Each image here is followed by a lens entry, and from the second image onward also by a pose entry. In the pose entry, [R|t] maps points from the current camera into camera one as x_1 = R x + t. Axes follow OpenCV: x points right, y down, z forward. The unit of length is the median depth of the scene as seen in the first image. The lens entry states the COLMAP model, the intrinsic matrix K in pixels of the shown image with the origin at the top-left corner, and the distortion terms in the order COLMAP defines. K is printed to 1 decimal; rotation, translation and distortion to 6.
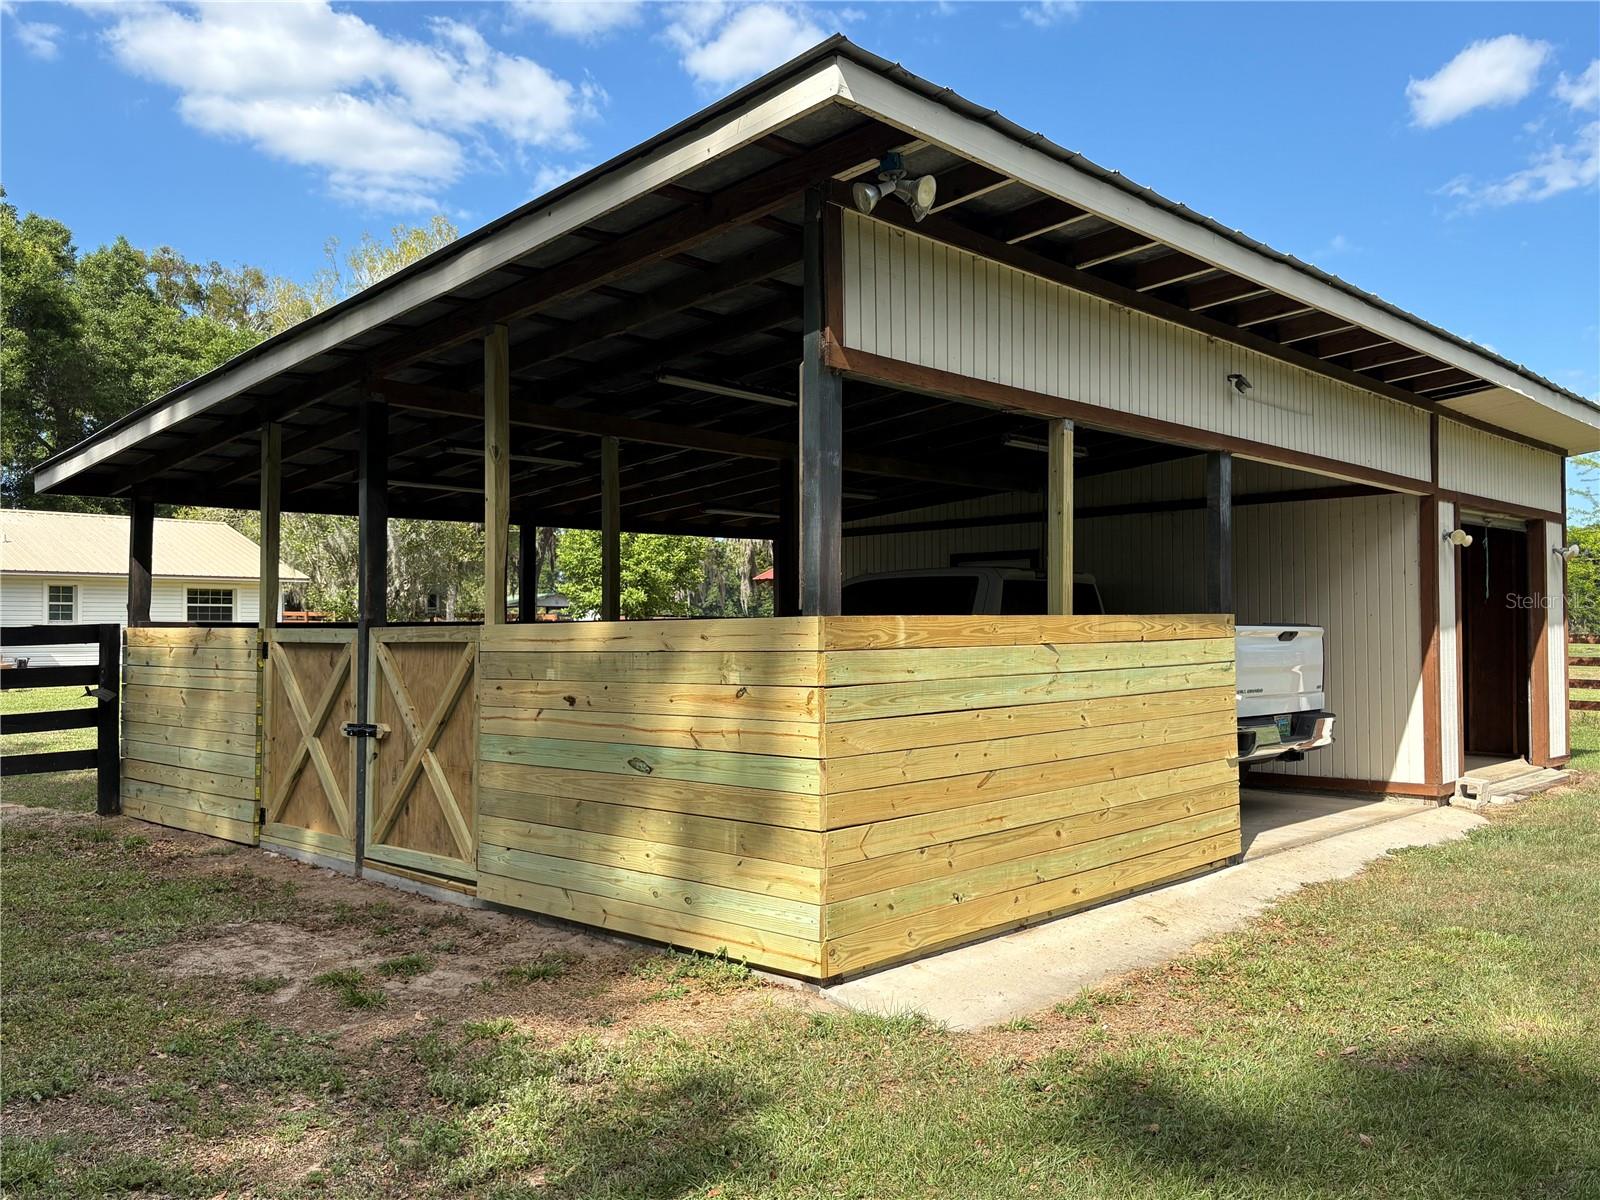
lens RADIAL K [[1321.0, 0, 797.6], [0, 1321.0, 600.1], [0, 0, 1]] dist [0.017244, -0.004534]
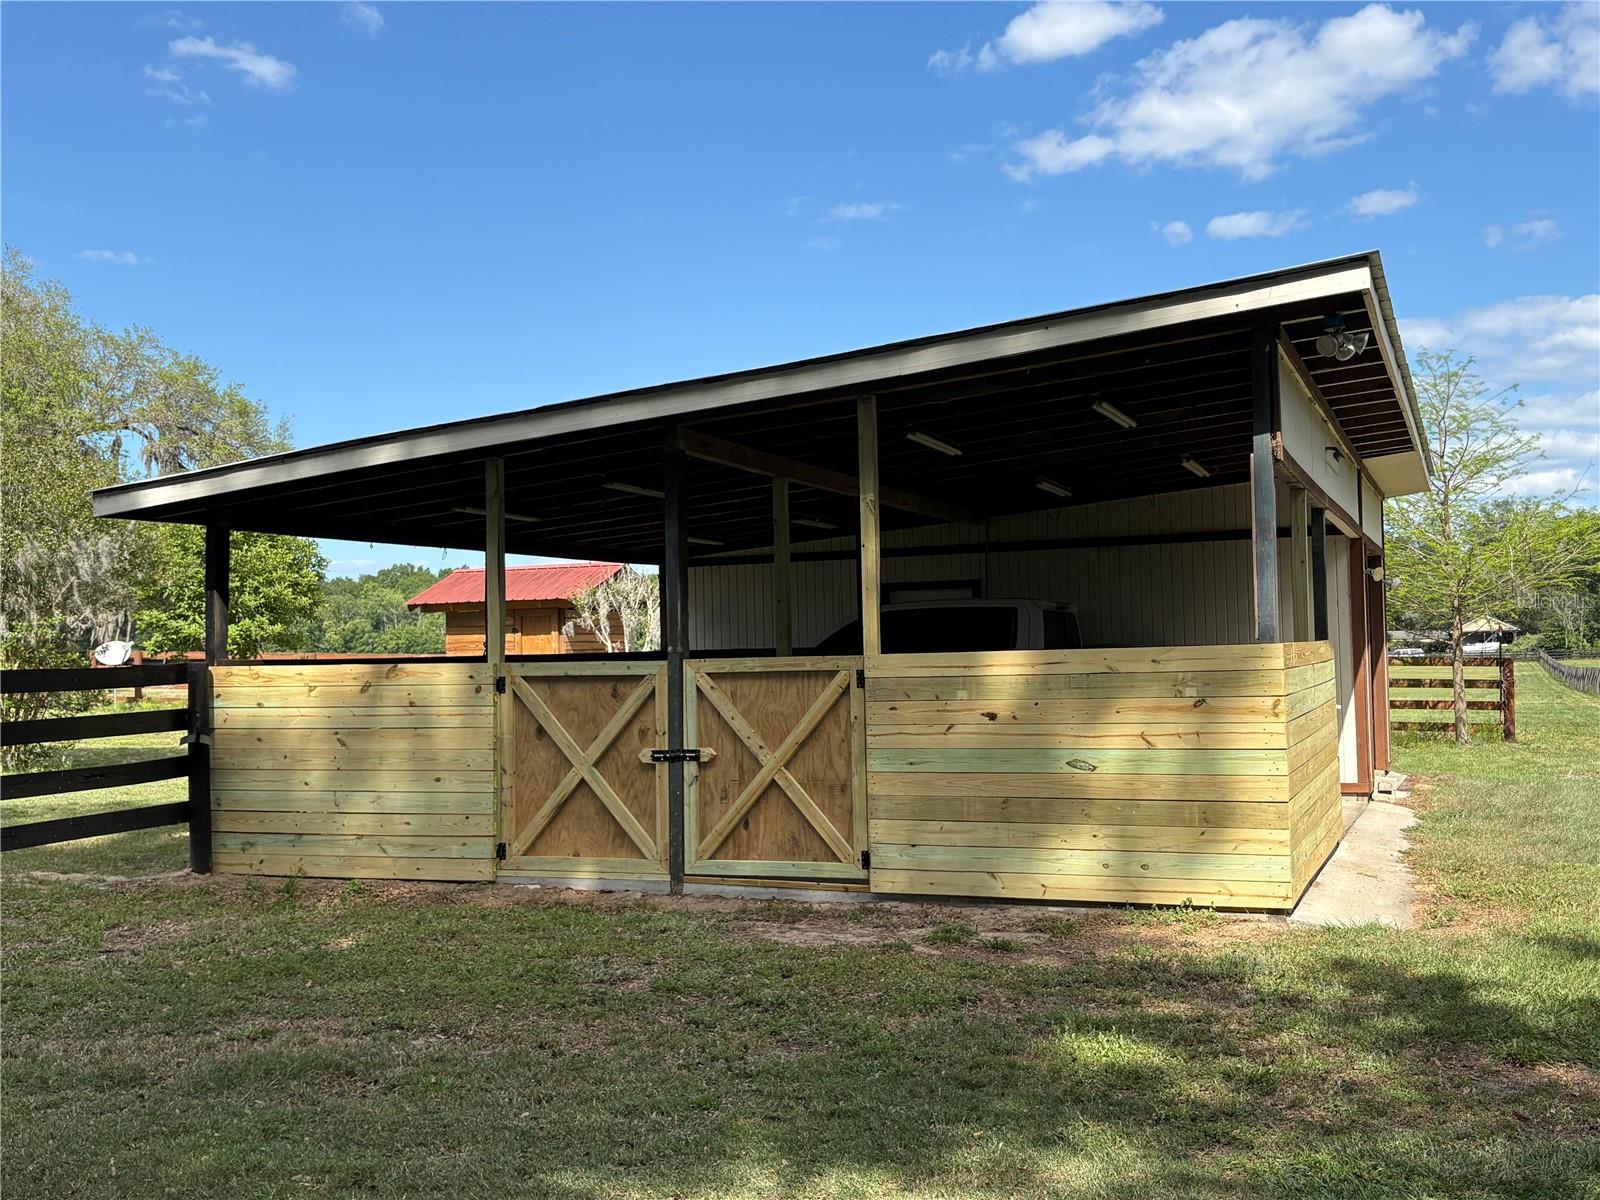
lens RADIAL K [[1687.2, 0, 800.0], [0, 1687.2, 600.0], [0, 0, 1]] dist [0.206055, -0.670463]
pose [[0.931199, 0.000008, 0.364510, -0.818432], [0.005578, 0.999883, -0.014272, -0.008232], [-0.364468, 0.015324, 0.931090, -0.347436]]
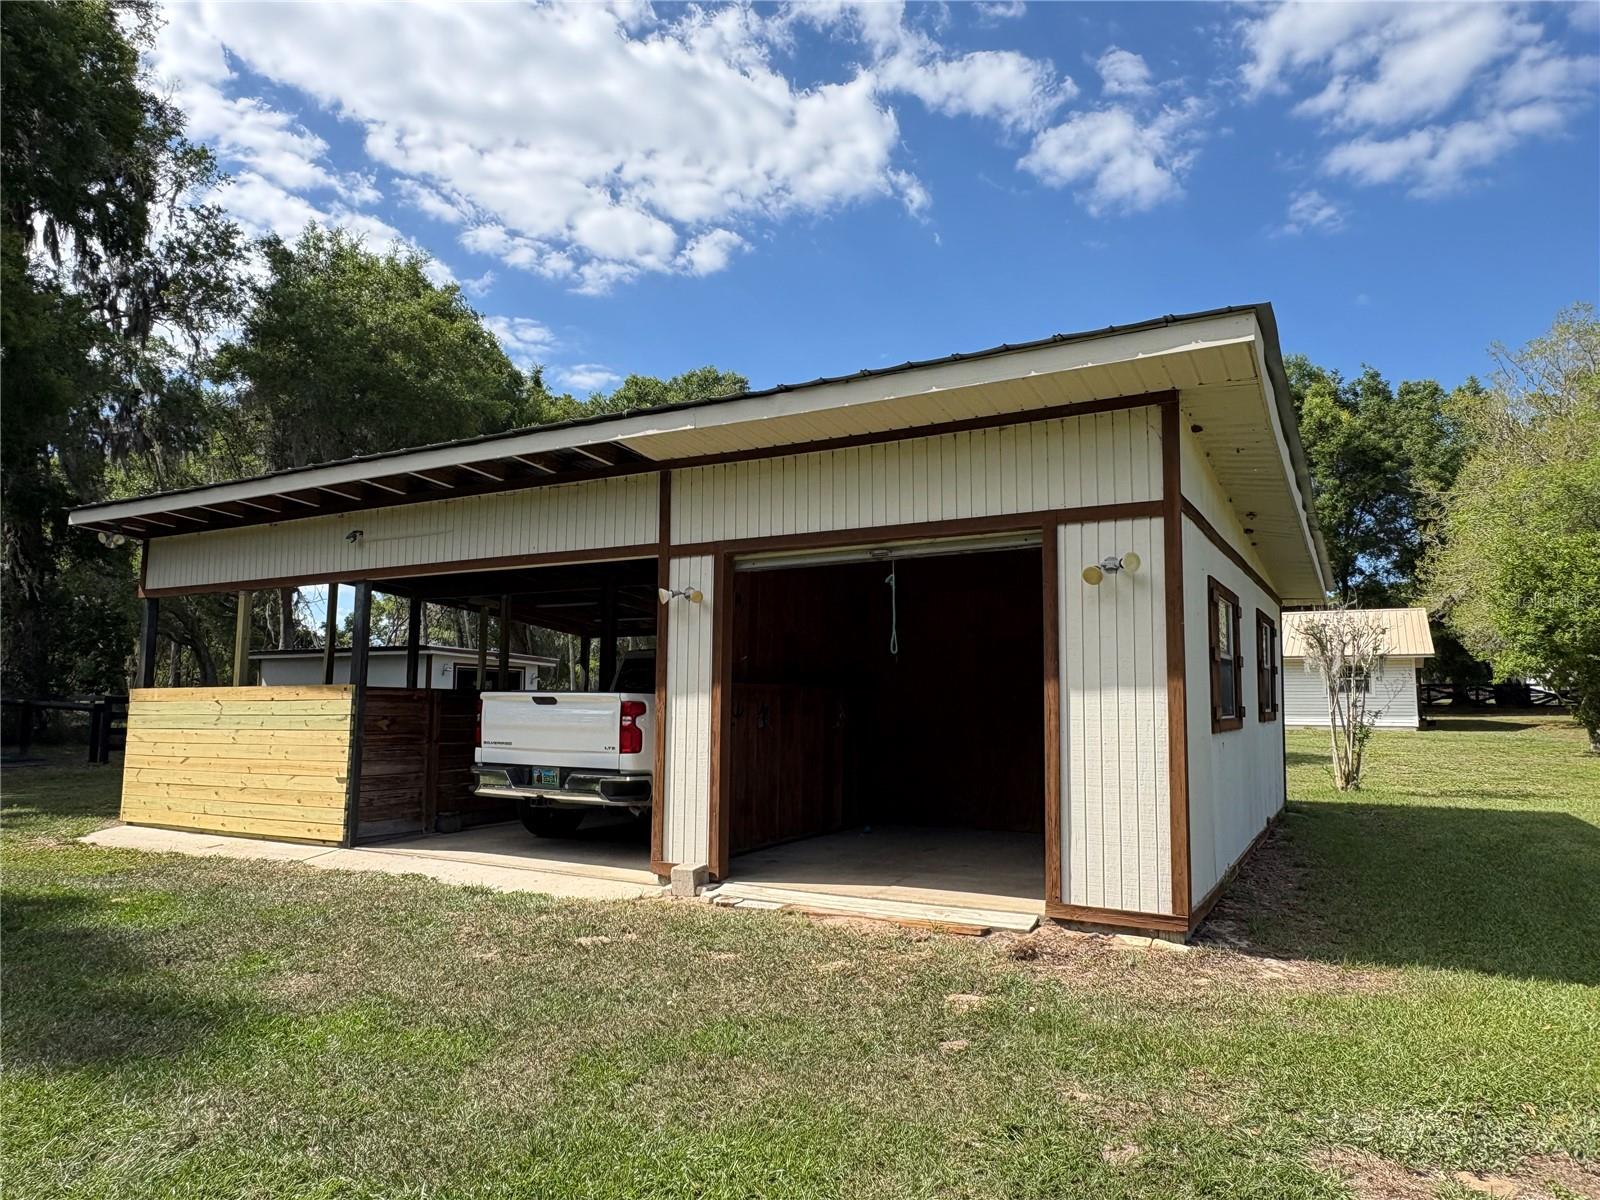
lens RADIAL K [[1023.7, 0, 800.0], [0, 1023.7, 600.0], [0, 0, 1]] dist [-0.002214, 0.002163]
pose [[0.239718, -0.098149, -0.965869, 1.875544], [0.014064, 0.995123, -0.097631, 0.042931], [0.970741, 0.009820, 0.239929, 1.417036]]
